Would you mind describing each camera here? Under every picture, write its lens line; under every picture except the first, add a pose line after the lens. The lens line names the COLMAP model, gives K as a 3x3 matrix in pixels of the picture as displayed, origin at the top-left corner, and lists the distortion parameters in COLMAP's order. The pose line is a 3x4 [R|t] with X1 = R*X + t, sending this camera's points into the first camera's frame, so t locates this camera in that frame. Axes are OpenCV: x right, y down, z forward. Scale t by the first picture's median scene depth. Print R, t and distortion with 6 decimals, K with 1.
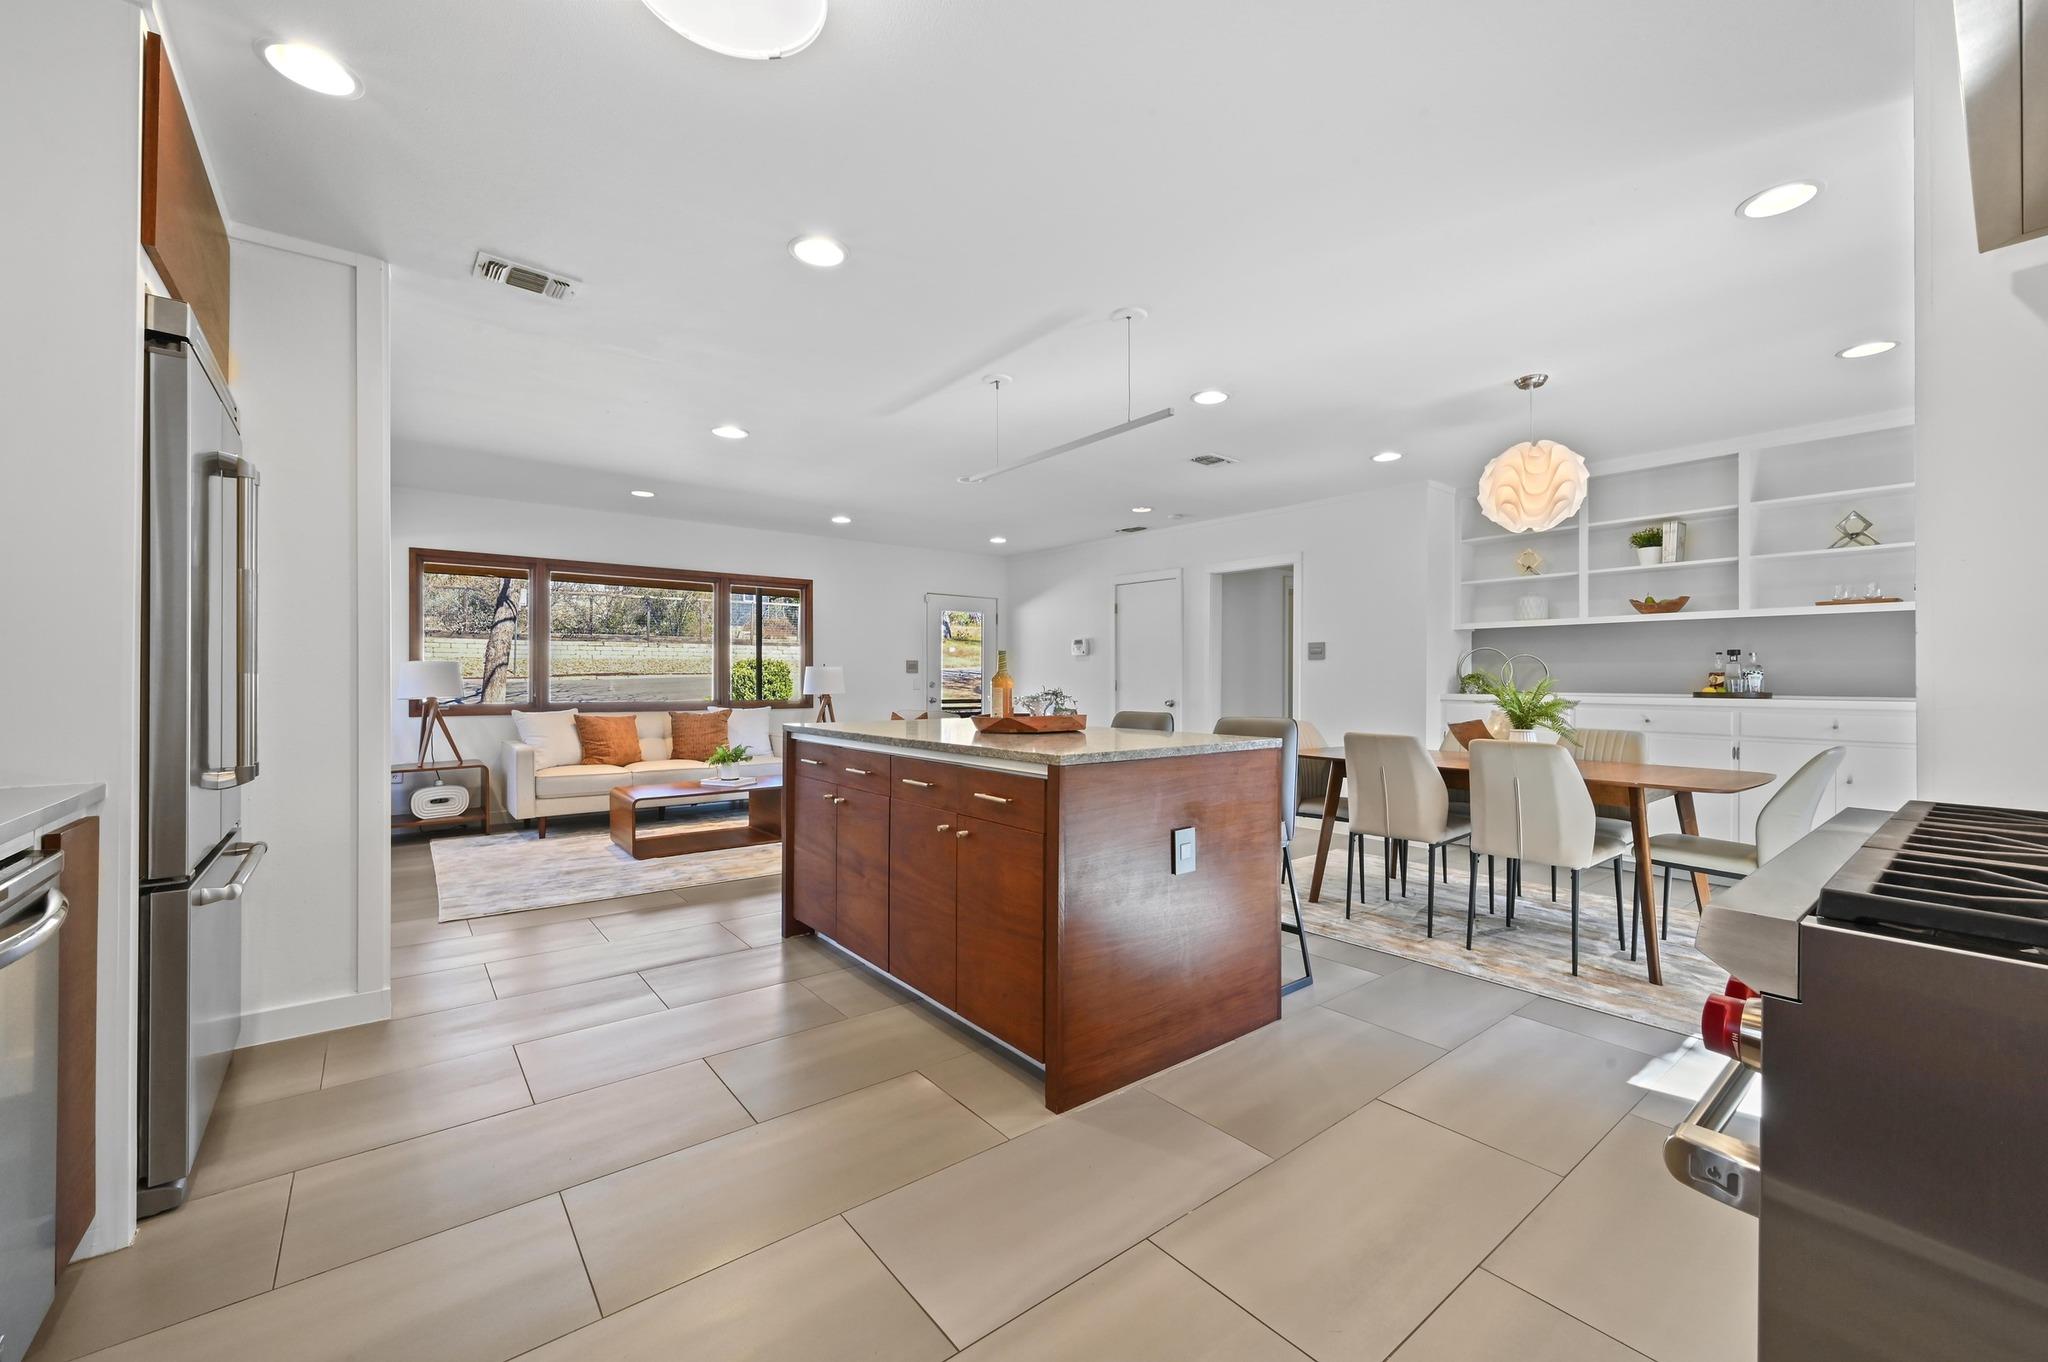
lens RADIAL K [[811.8, 0, 1038.5], [0, 811.8, 680.3], [0, 0, 1]] dist [-0.001828, 0.001059]
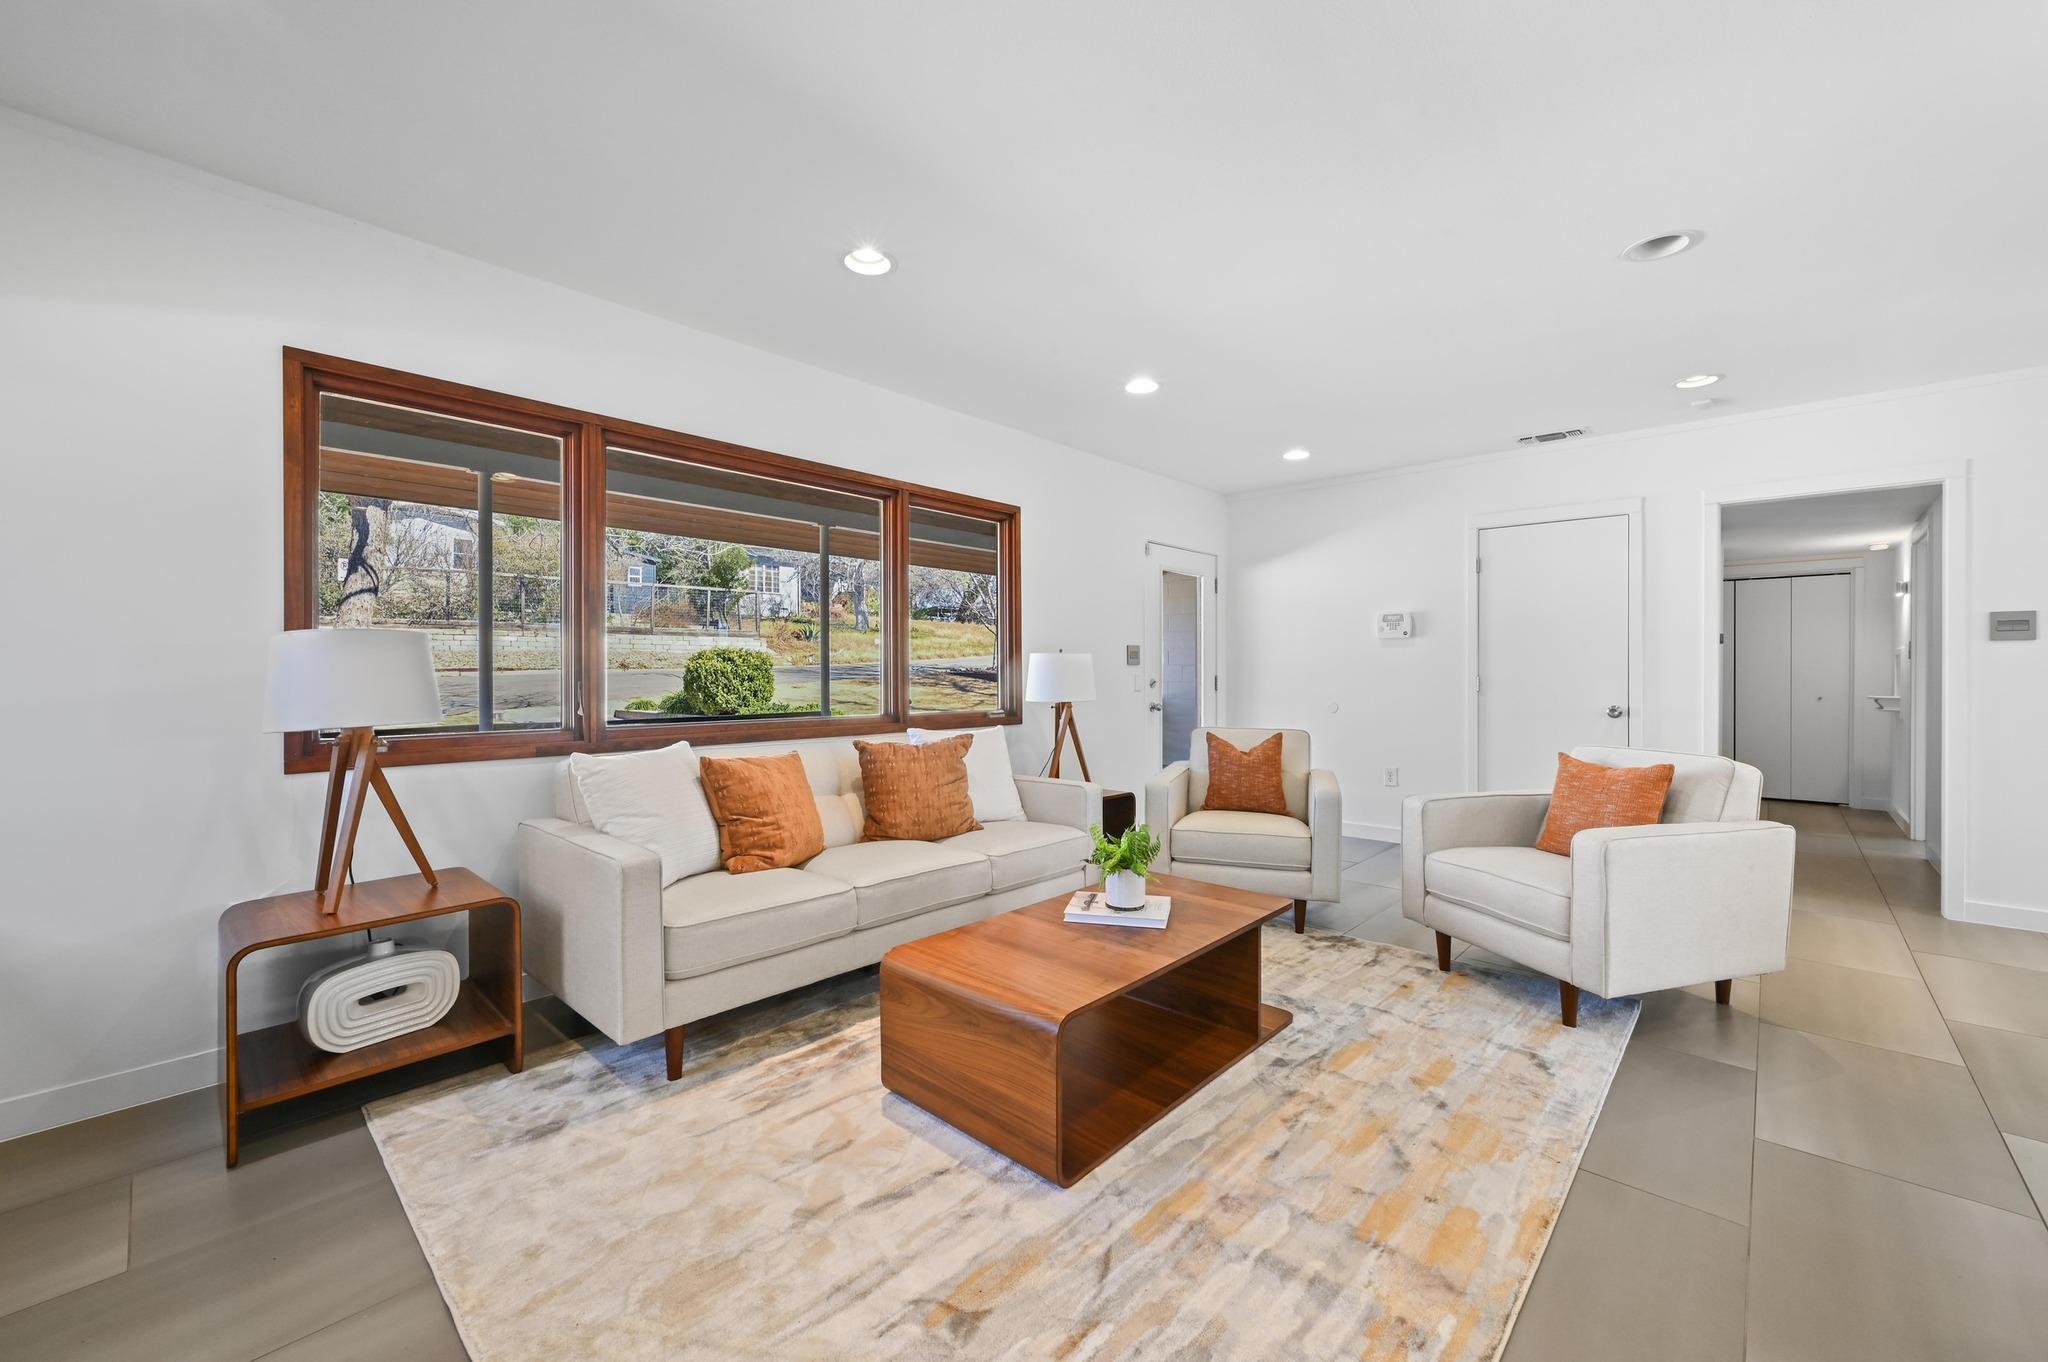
lens RADIAL K [[811.8, 0, 1034.0], [0, 811.8, 674.0], [0, 0, 1]] dist [-0.001828, 0.001059]
pose [[0.988752, -0.001524, 0.149553, -0.467566], [0.001812, 0.999997, -0.001792, -0.001621], [-0.149550, 0.002043, 0.988752, 0.546724]]
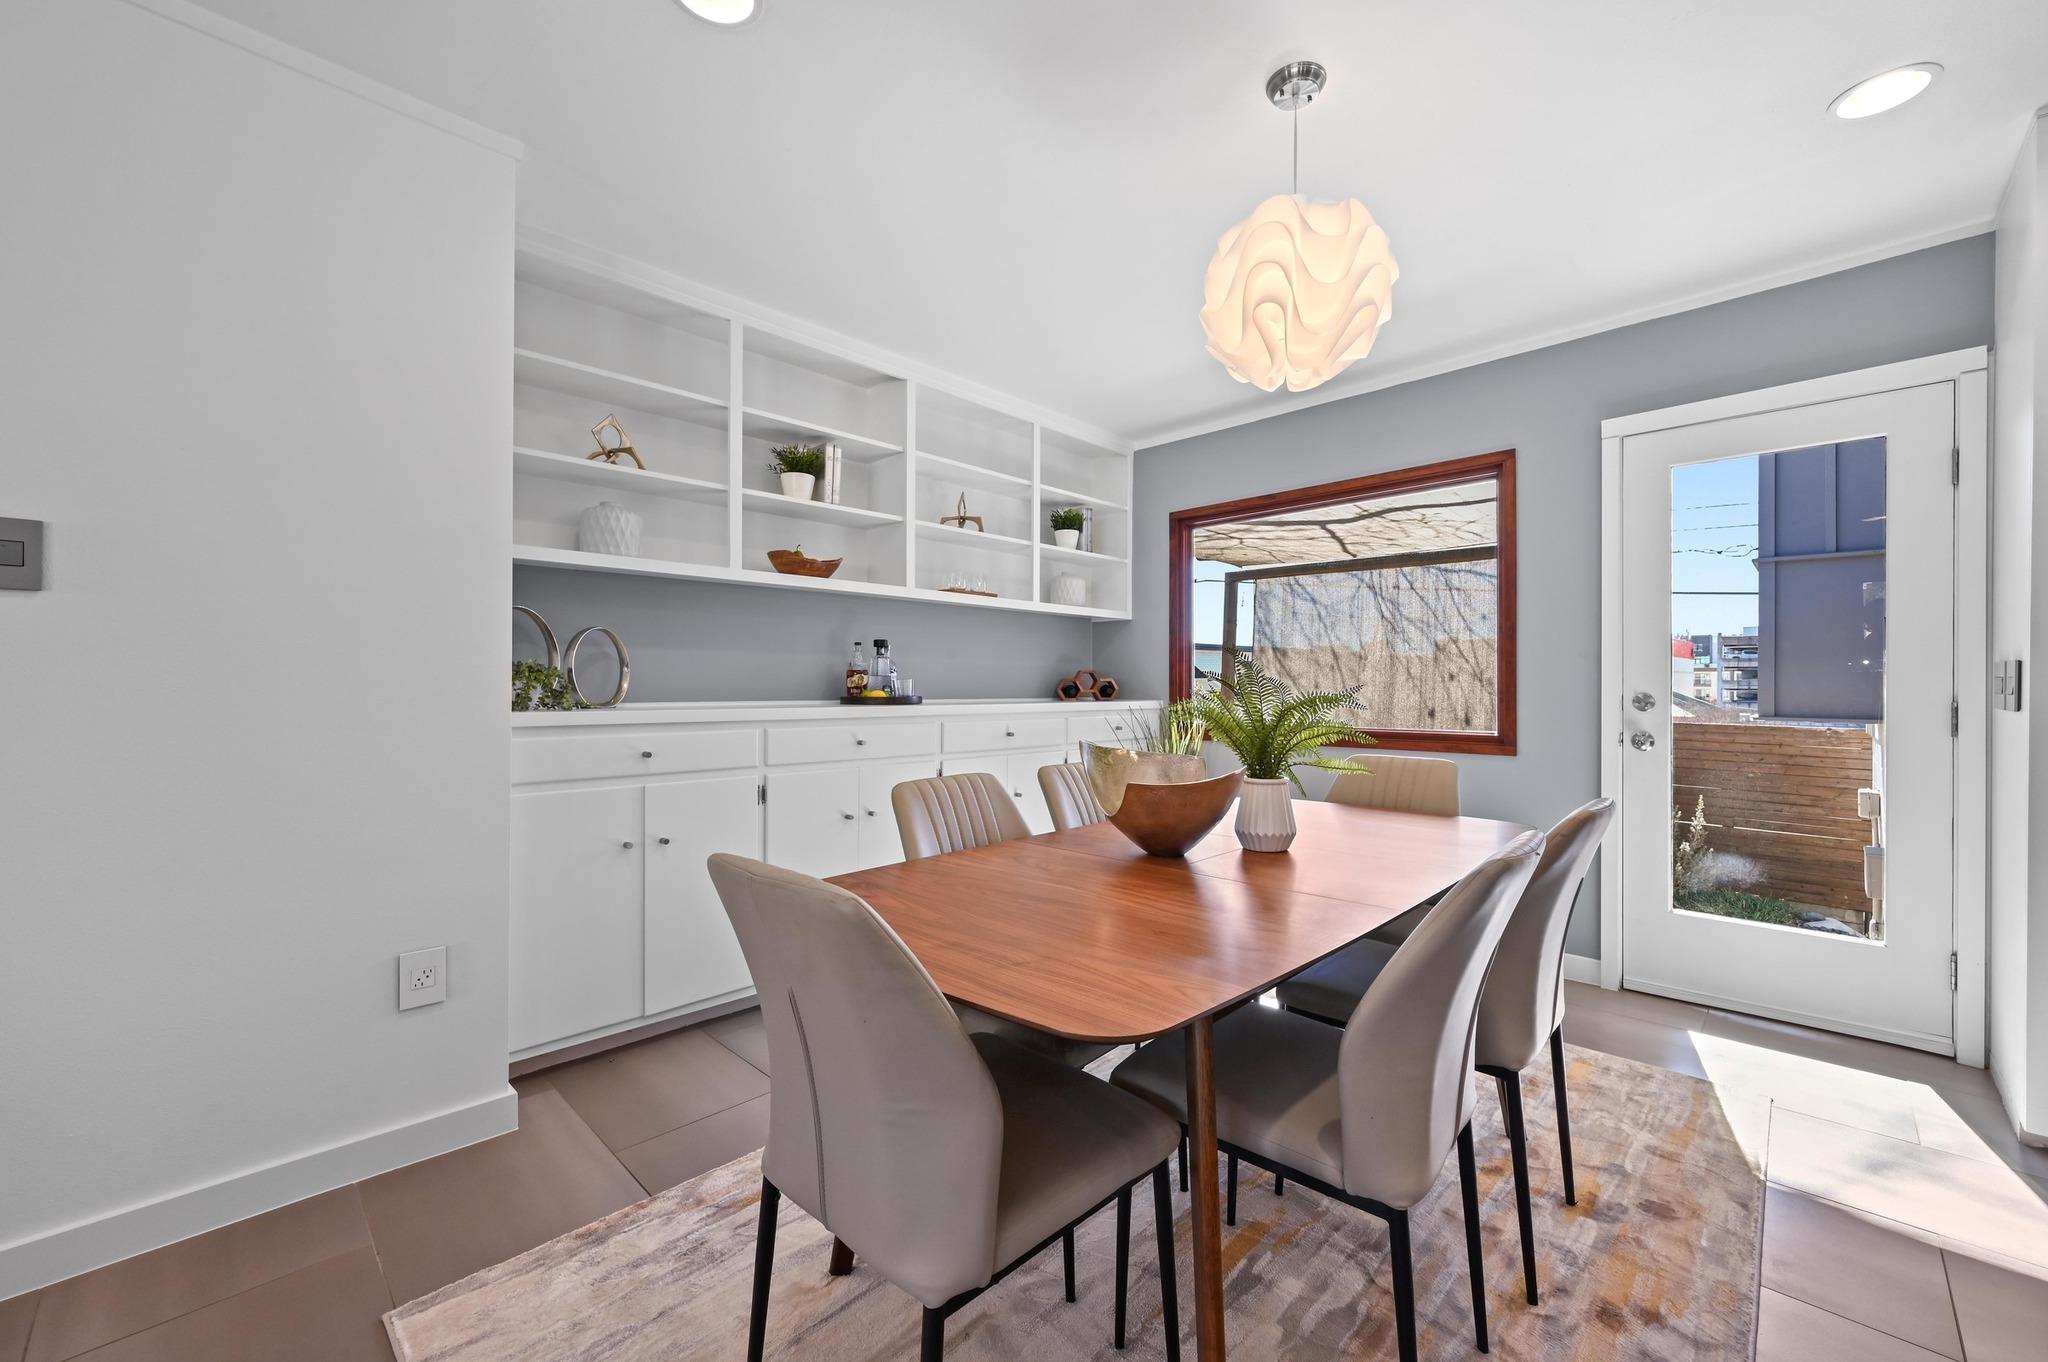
lens RADIAL K [[811.8, 0, 1018.3], [0, 811.8, 685.0], [0, 0, 1]] dist [-0.001828, 0.001059]
pose [[-0.116407, 0.002098, 0.993199, 0.078116], [0.003481, 0.999992, -0.001705, 0.004308], [-0.993195, 0.003259, -0.116414, 0.760070]]
